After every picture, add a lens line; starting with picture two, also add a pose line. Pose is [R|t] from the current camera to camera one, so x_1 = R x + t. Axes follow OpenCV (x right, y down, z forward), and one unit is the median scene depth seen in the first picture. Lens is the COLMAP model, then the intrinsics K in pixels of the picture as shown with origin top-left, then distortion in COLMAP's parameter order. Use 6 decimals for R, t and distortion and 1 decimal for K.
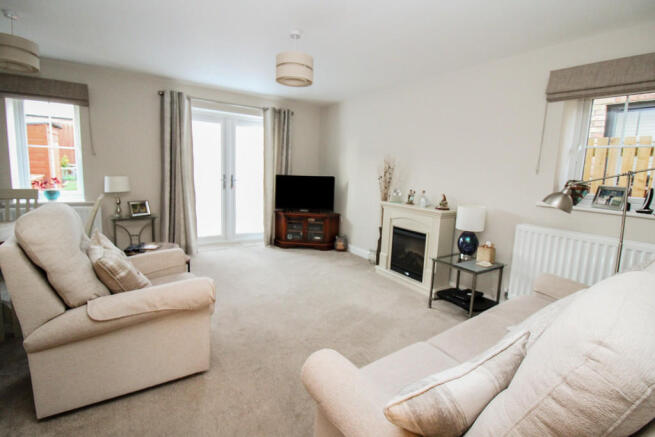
lens RADIAL K [[307.9, 0, 327.1], [0, 307.9, 210.3], [0, 0, 1]] dist [0.000039, -0.000373]
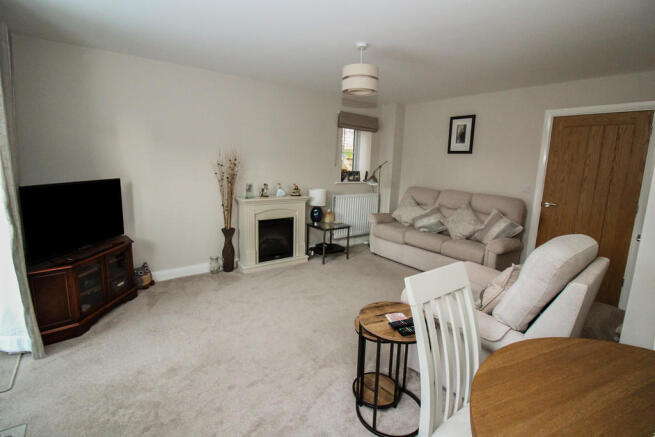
lens RADIAL K [[307.9, 0, 327.1], [0, 307.9, 210.3], [0, 0, 1]] dist [0.000039, -0.000373]
pose [[-0.075917, -0.186206, 0.979573, -0.829254], [0.107765, 0.975122, 0.193711, -0.161737], [-0.991274, 0.120269, -0.053962, 0.853003]]
